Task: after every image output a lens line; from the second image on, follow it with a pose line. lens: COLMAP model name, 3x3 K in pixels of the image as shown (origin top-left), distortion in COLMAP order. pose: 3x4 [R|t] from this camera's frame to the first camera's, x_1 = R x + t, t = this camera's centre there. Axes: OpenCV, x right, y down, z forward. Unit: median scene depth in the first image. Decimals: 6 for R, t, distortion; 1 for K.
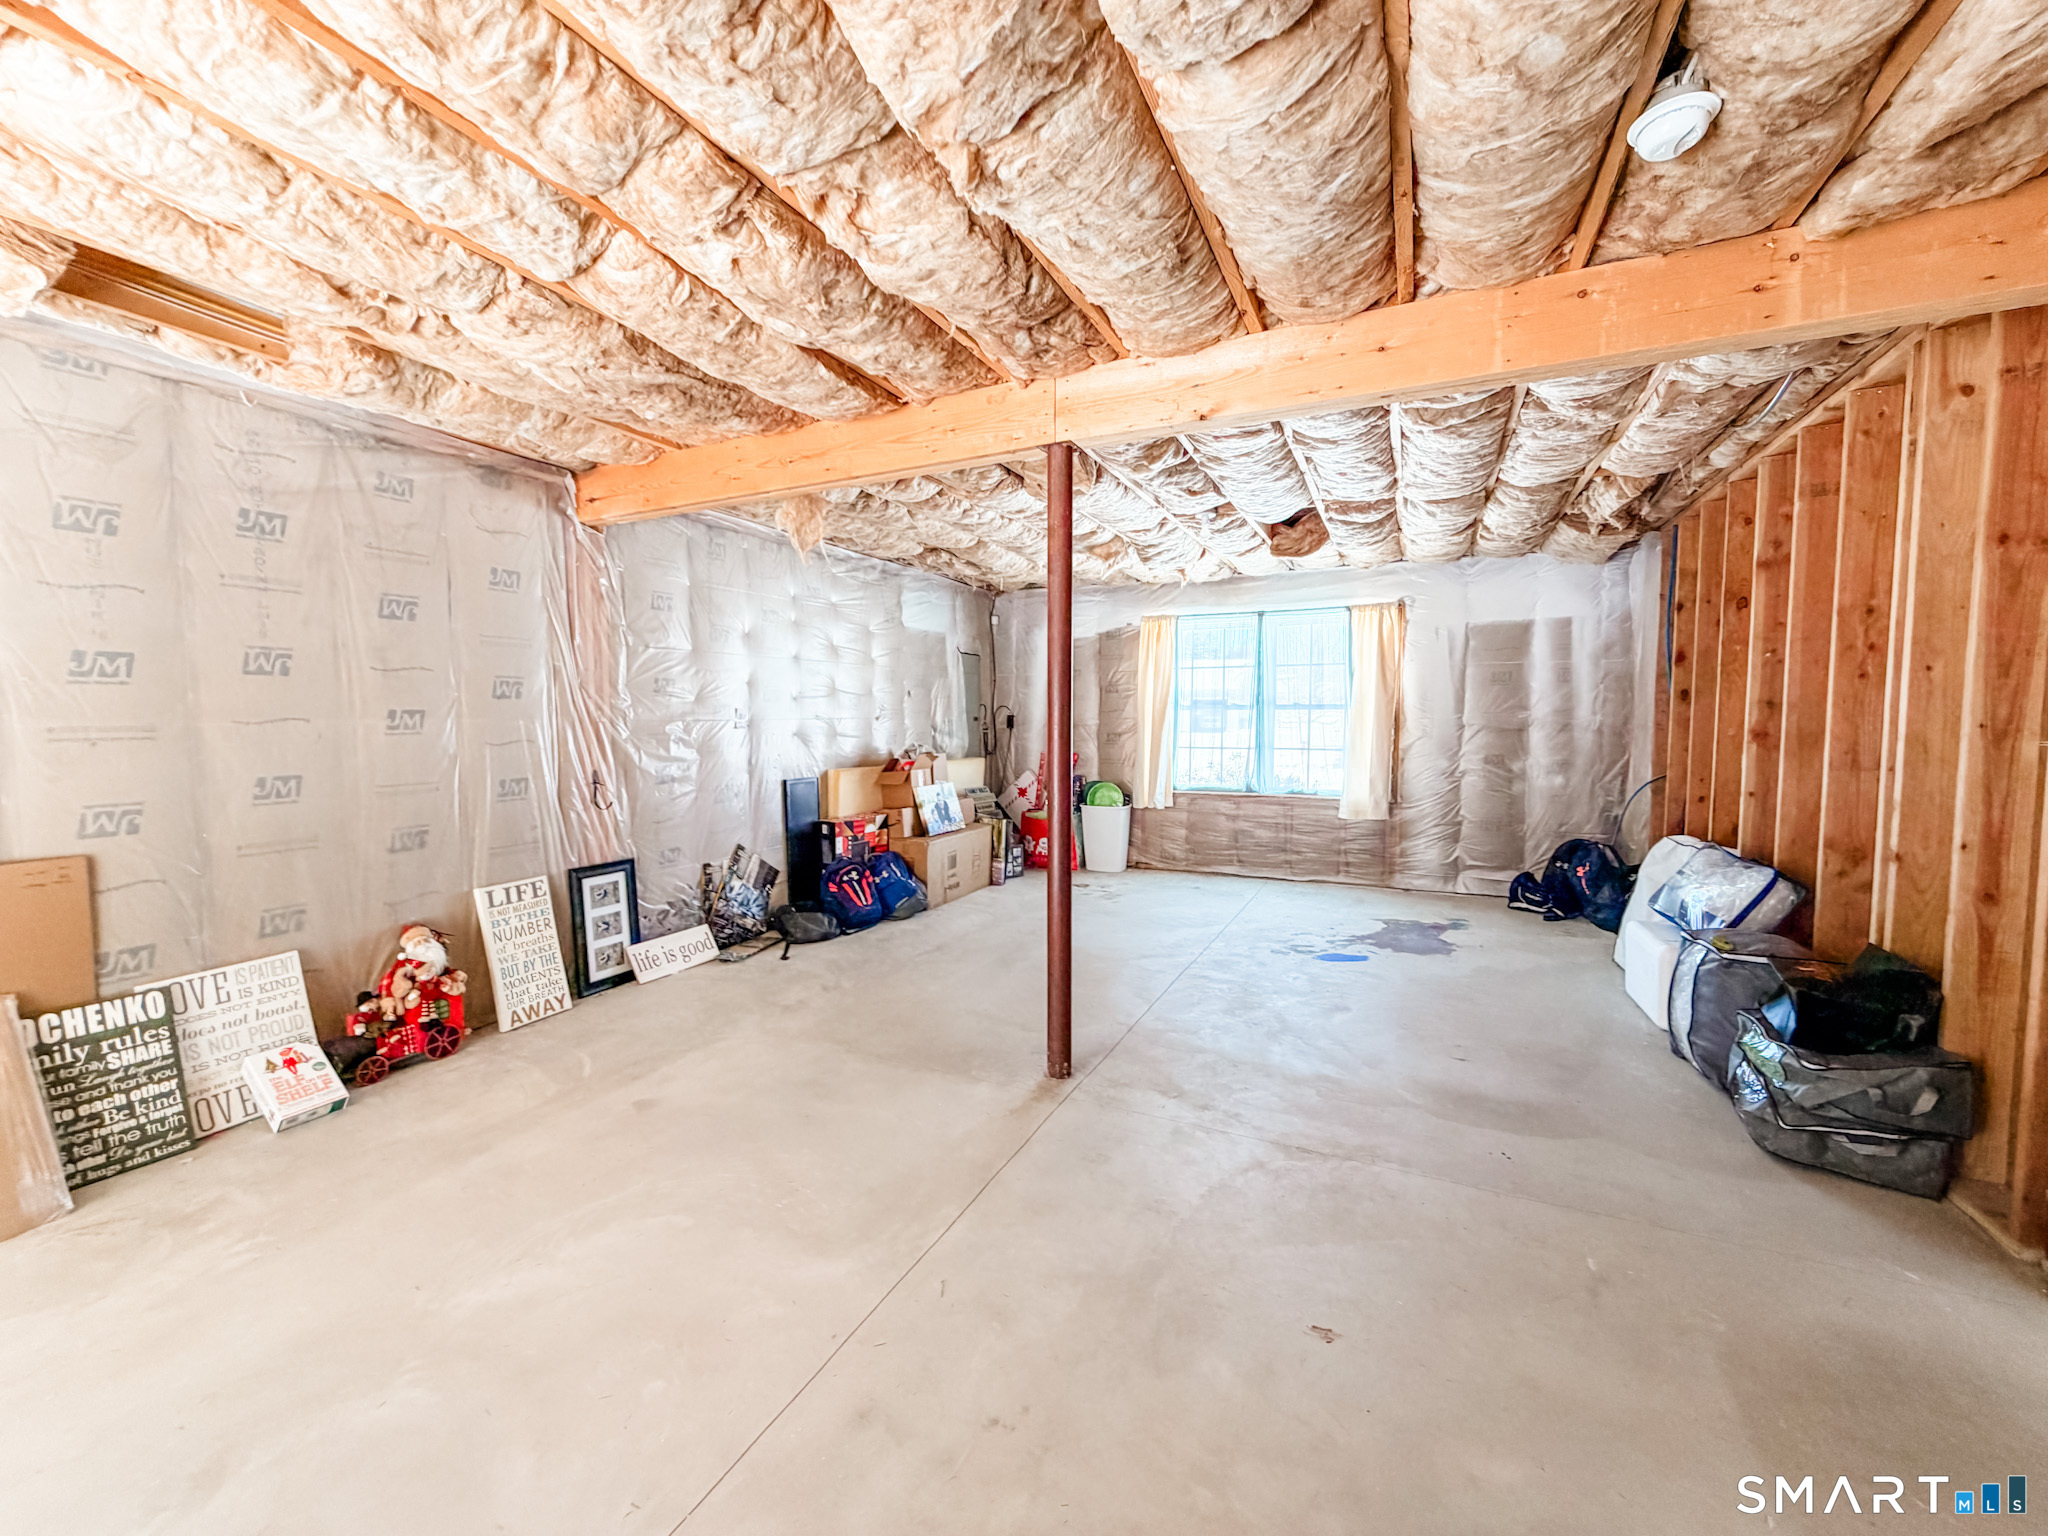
lens RADIAL K [[815.1, 0, 1020.3], [0, 815.1, 778.9], [0, 0, 1]] dist [-0.000333, 0.000099]
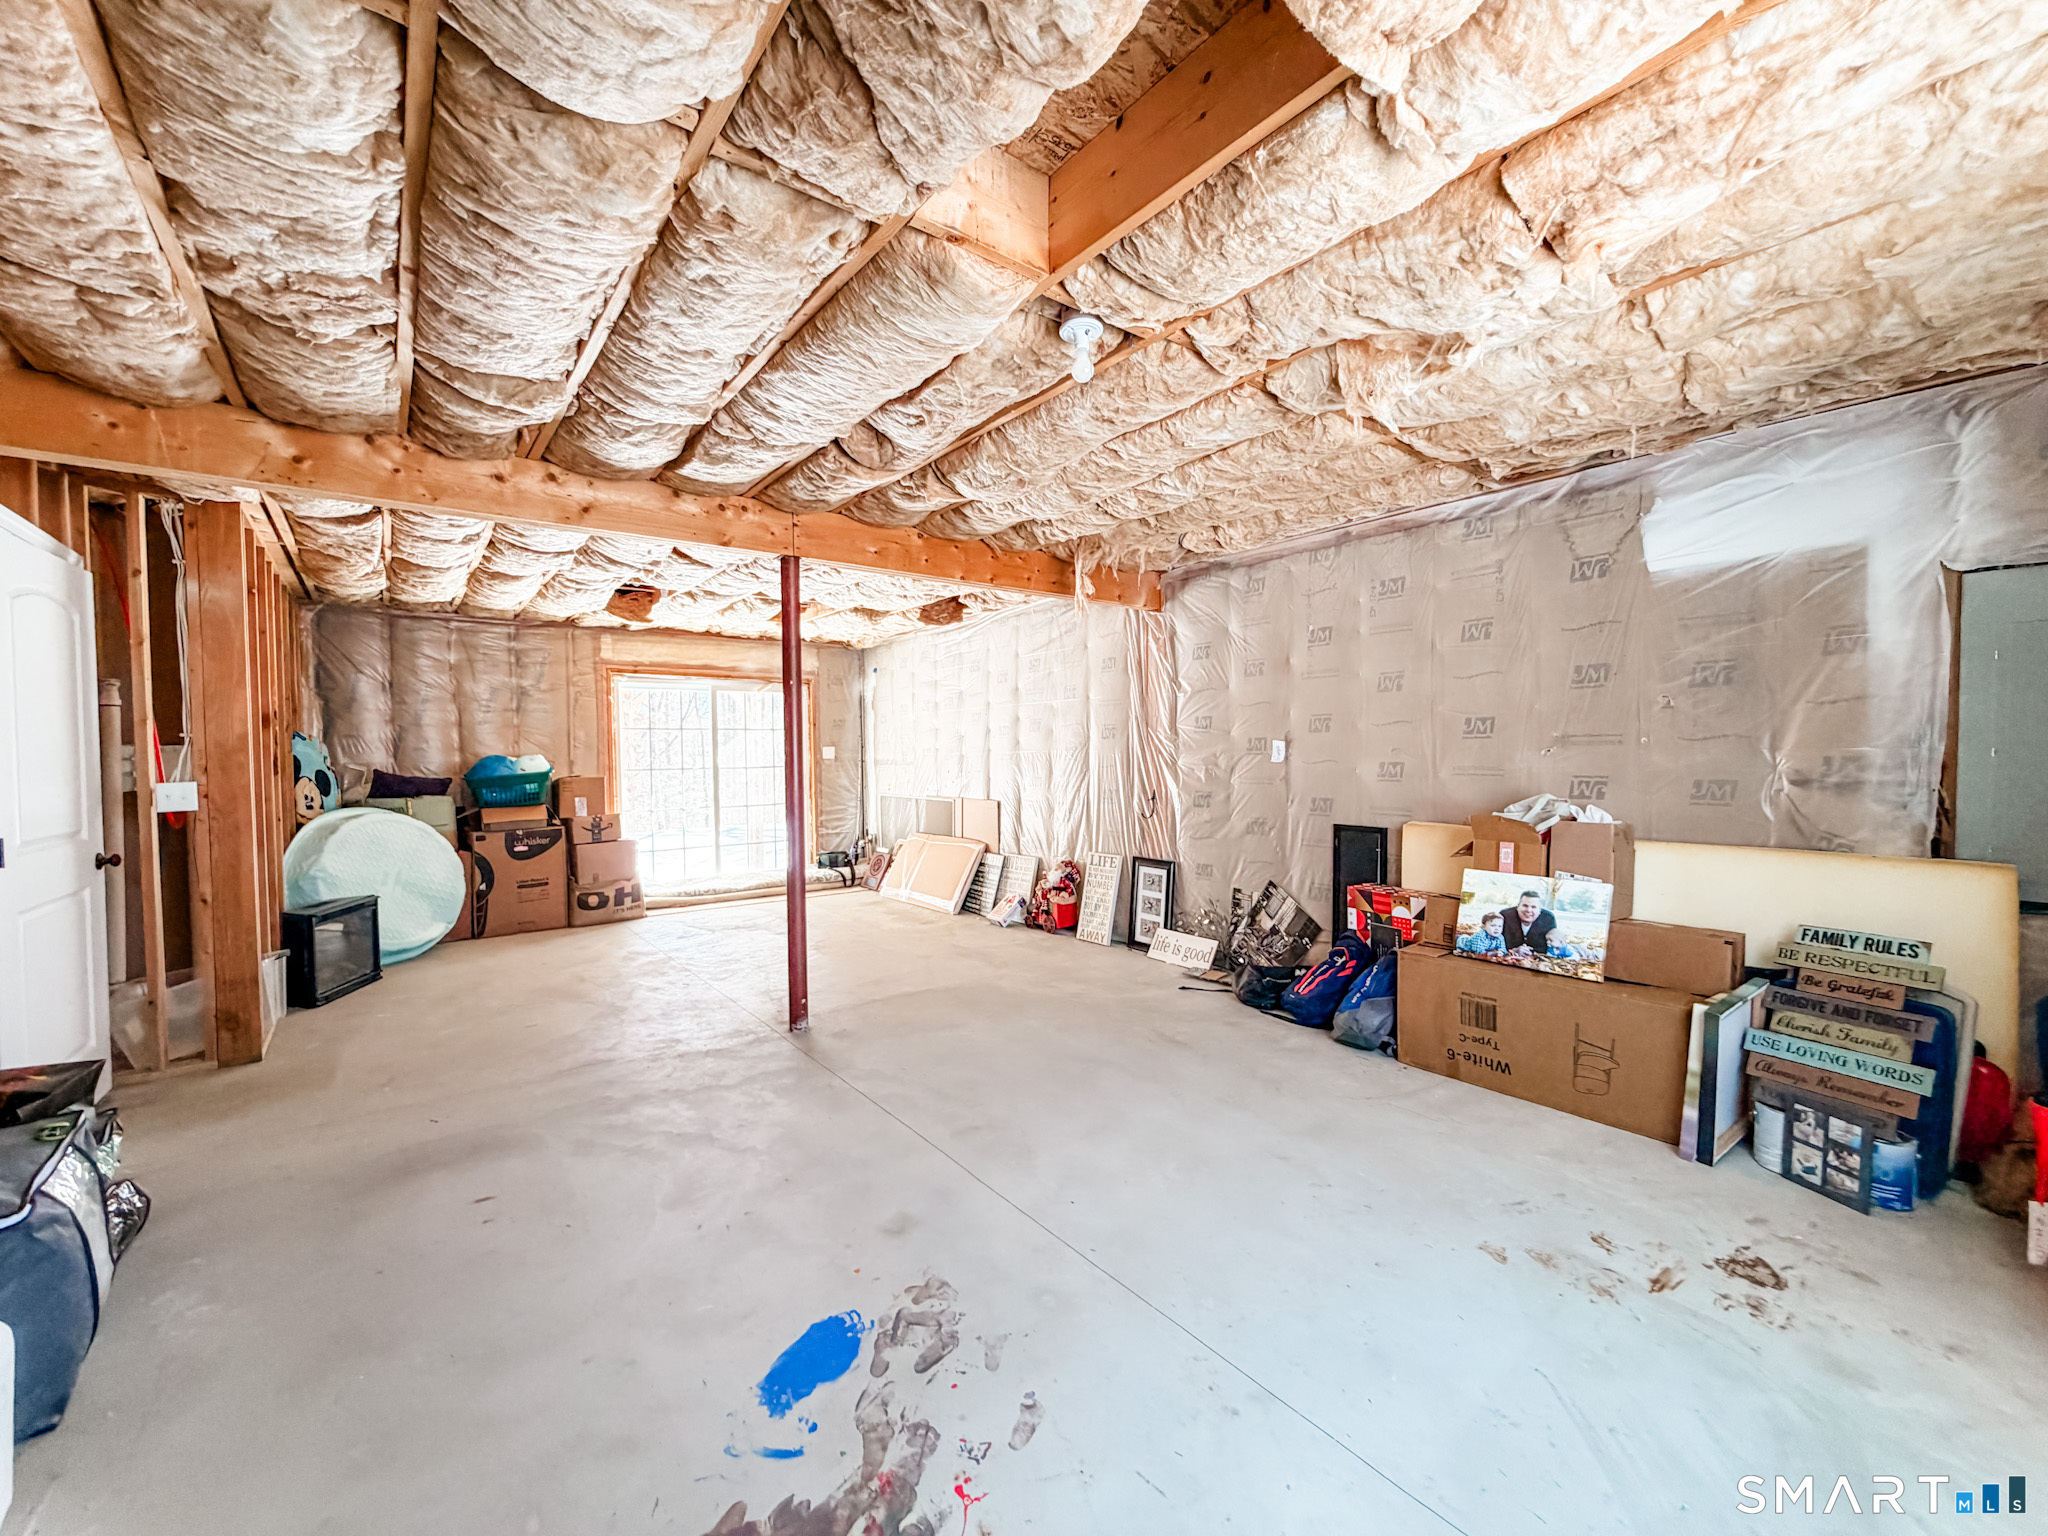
lens RADIAL K [[815.1, 0, 1023.4], [0, 815.1, 768.2], [0, 0, 1]] dist [-0.000333, 0.000099]
pose [[-0.440232, 0.030516, -0.897365, 0.755724], [-0.057097, 0.996448, 0.061896, -0.112350], [0.896067, 0.078486, -0.436926, 1.339561]]
